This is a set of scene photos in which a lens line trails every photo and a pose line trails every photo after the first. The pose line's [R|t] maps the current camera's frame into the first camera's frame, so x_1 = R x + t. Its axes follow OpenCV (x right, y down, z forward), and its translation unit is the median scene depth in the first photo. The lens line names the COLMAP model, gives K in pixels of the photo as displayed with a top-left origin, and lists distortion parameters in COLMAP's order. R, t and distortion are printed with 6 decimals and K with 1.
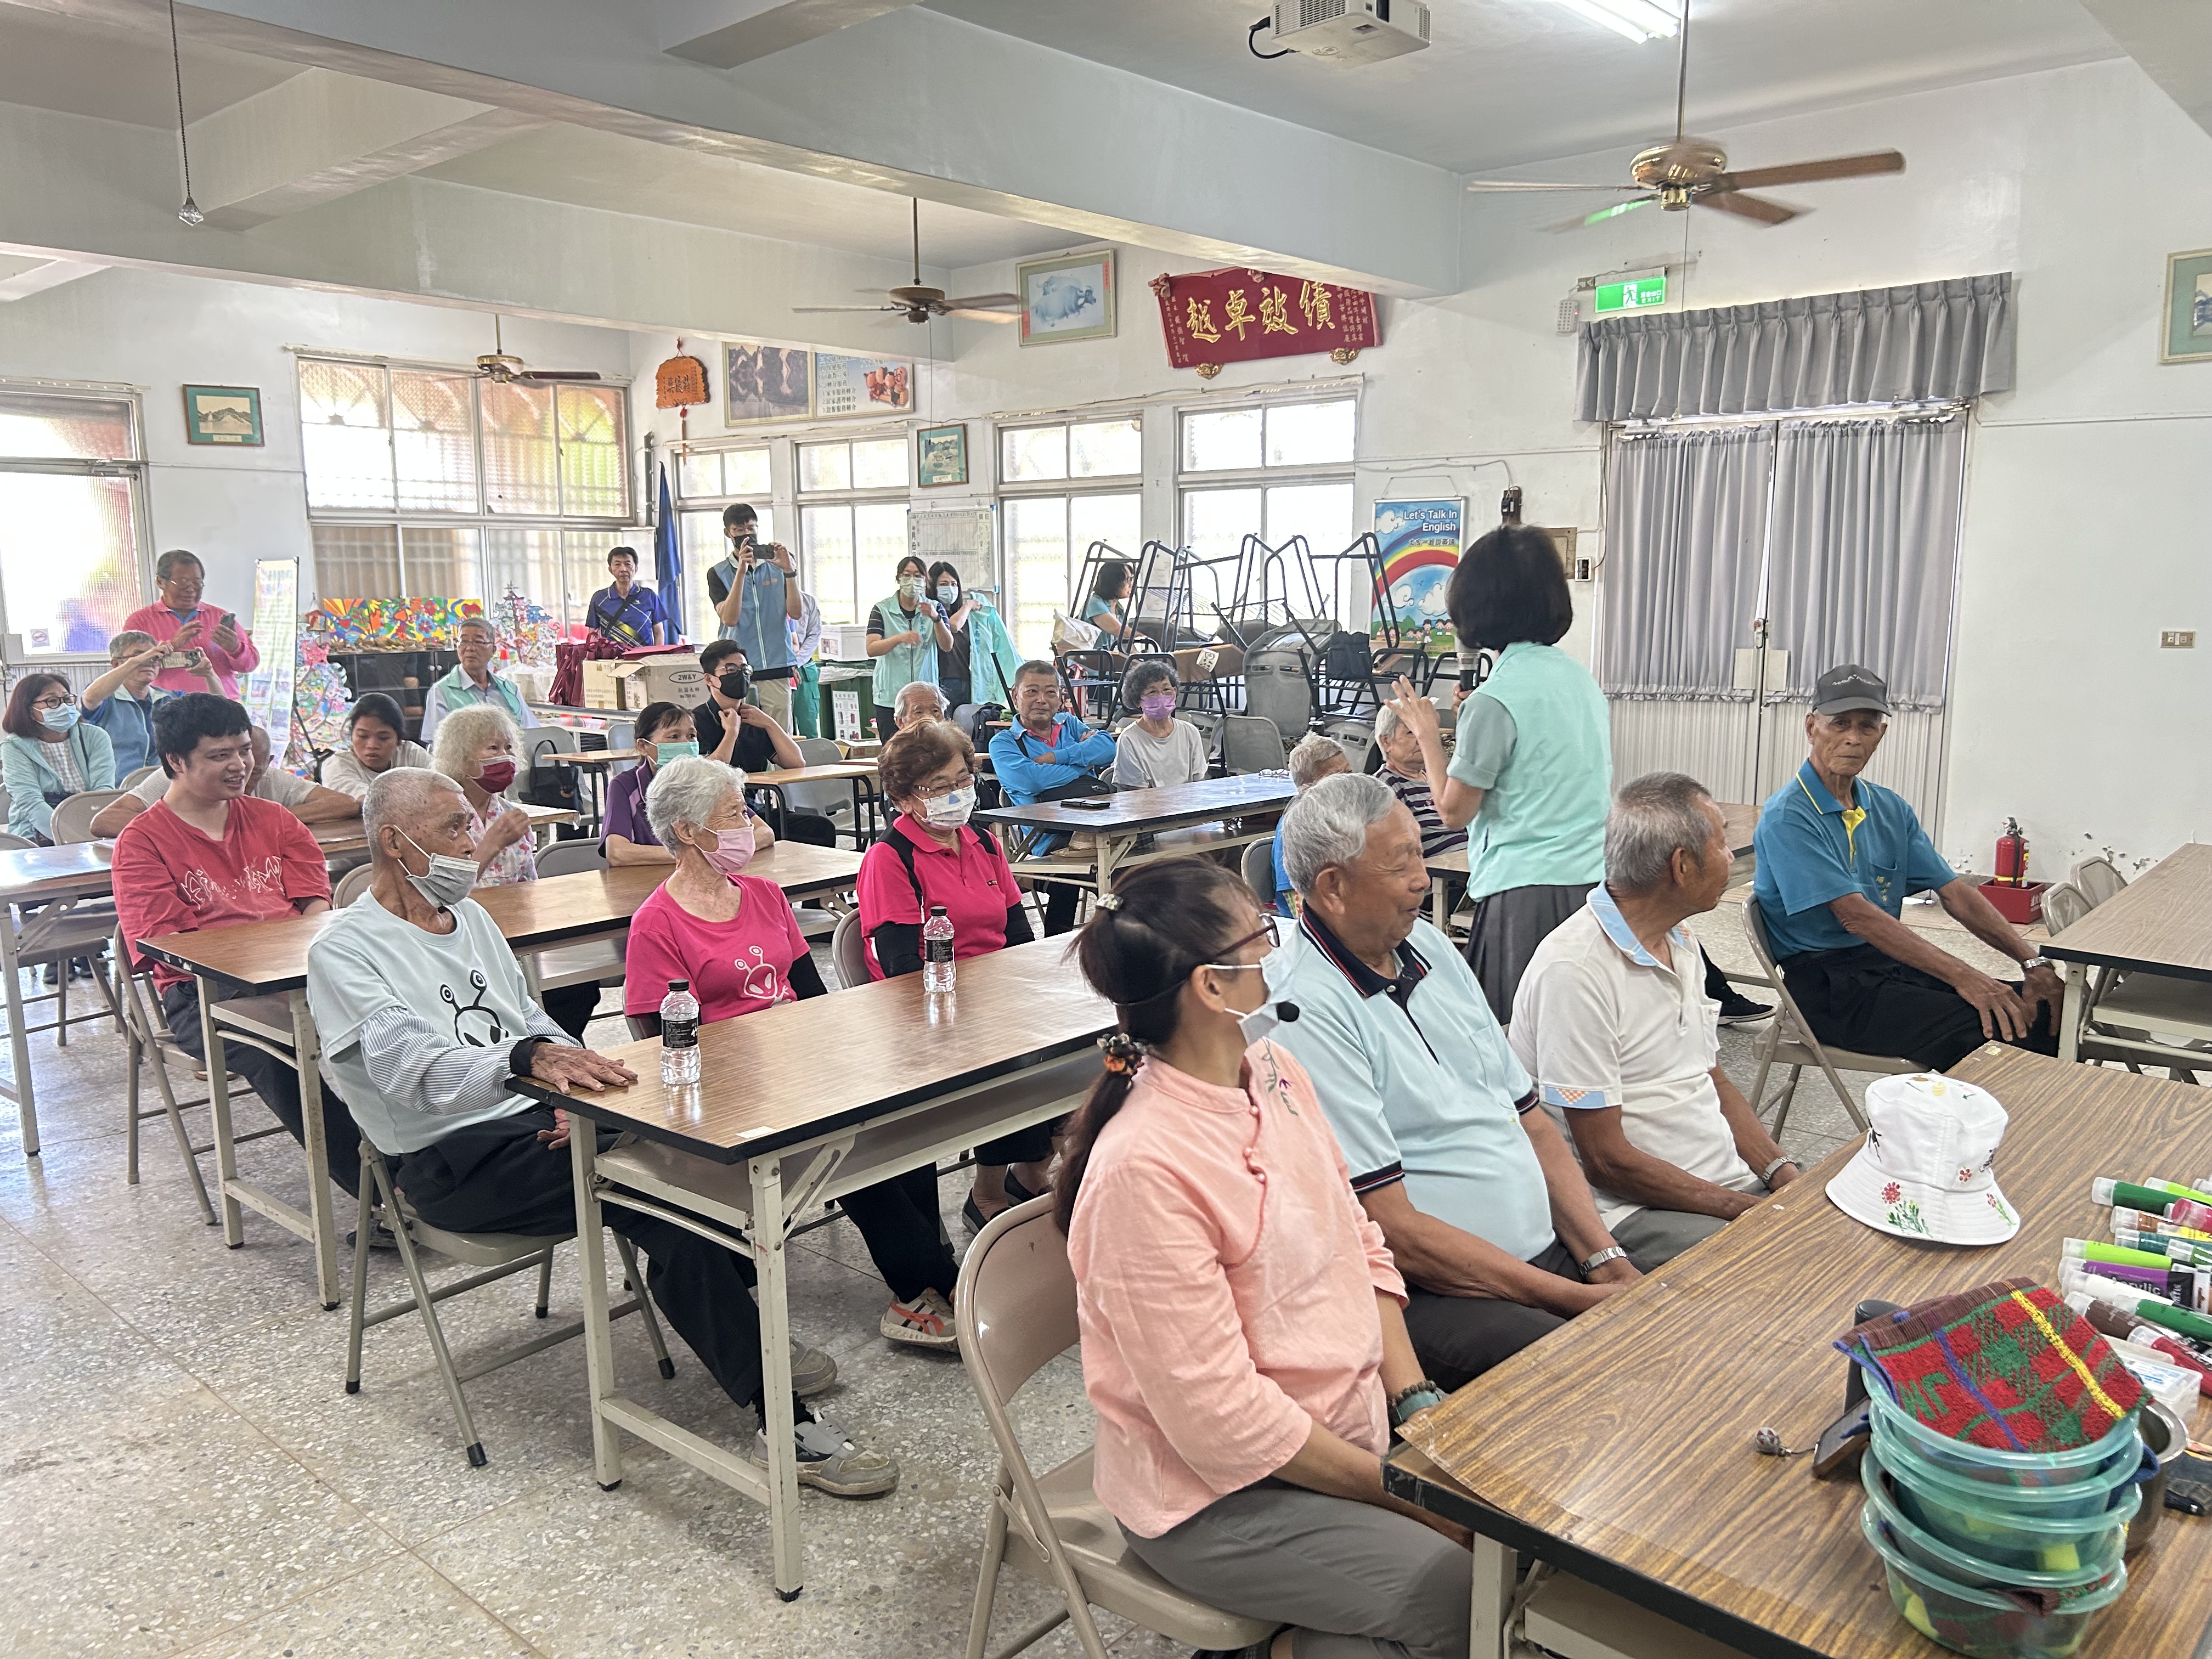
lens RADIAL K [[1676.4, 0, 1106.2], [0, 1676.4, 832.5], [0, 0, 1]] dist [0.030660, -0.001386]
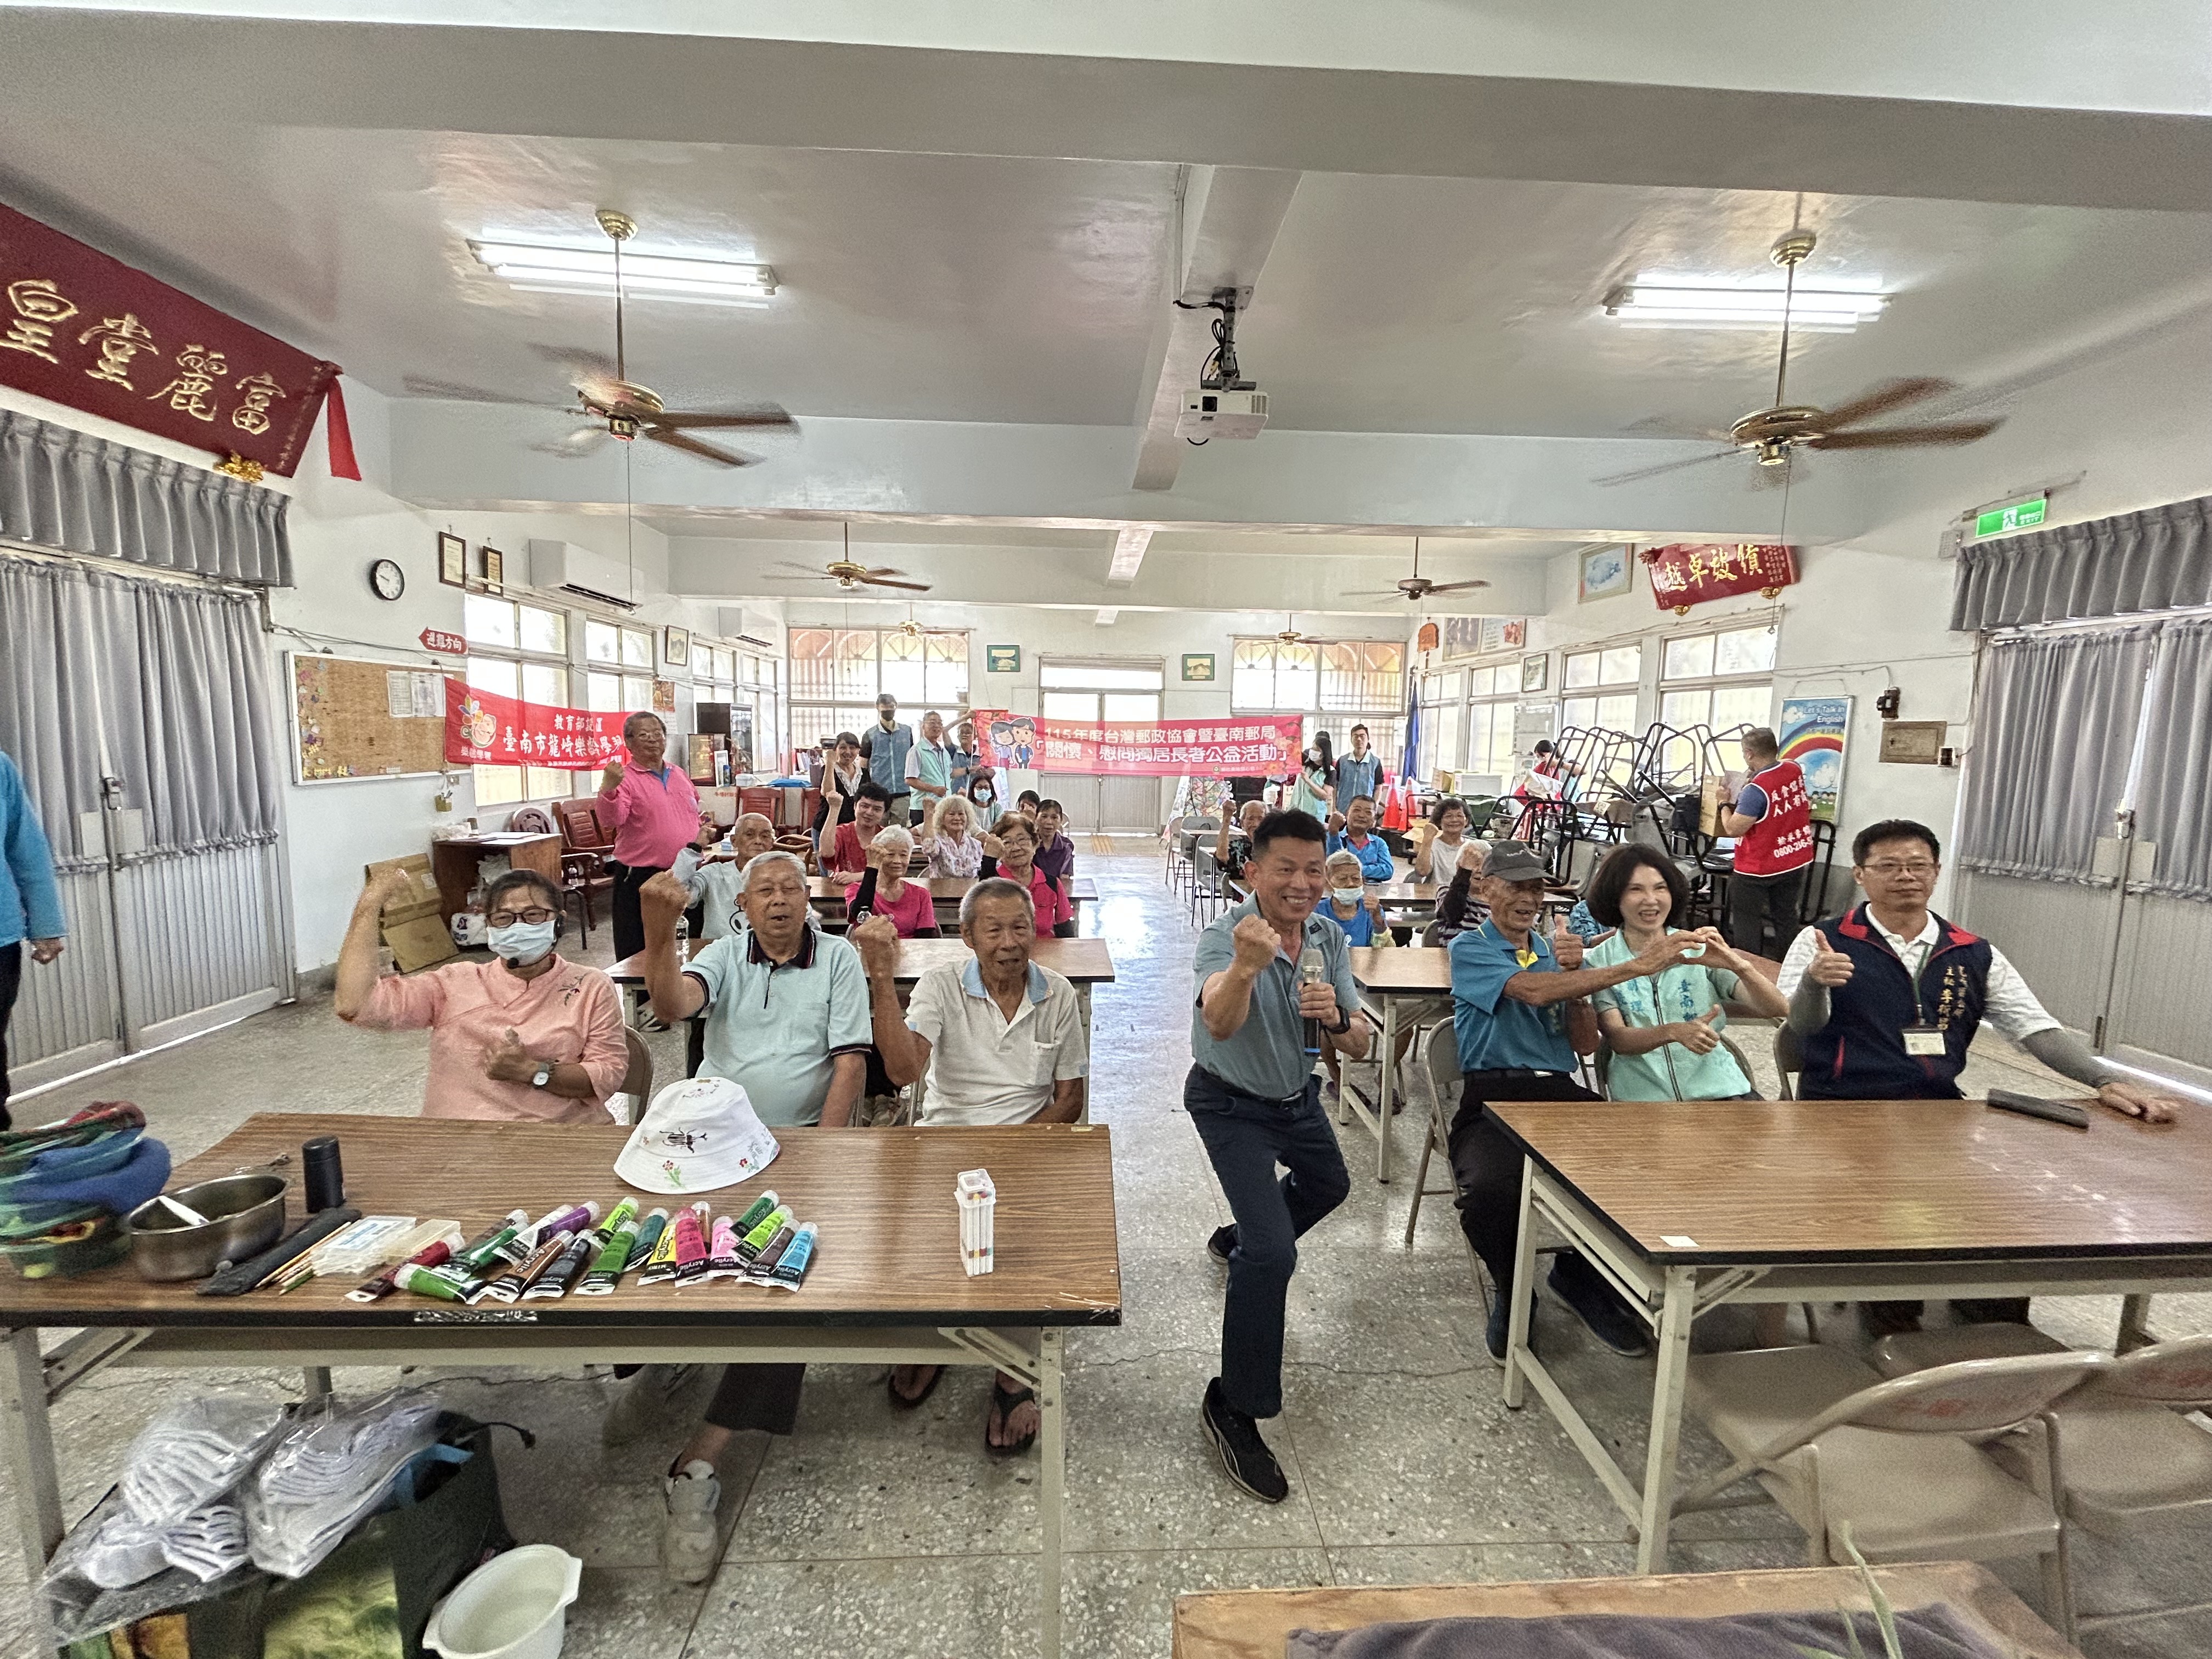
lens RADIAL K [[888.2, 0, 1107.5], [0, 888.2, 831.1], [0, 0, 1]] dist [0.001793, 0.000488]
pose [[0.686165, 0.097585, -0.720871, 0.310086], [-0.133098, 0.991075, 0.007472, -0.030402], [0.715166, 0.090819, 0.693029, 0.150524]]
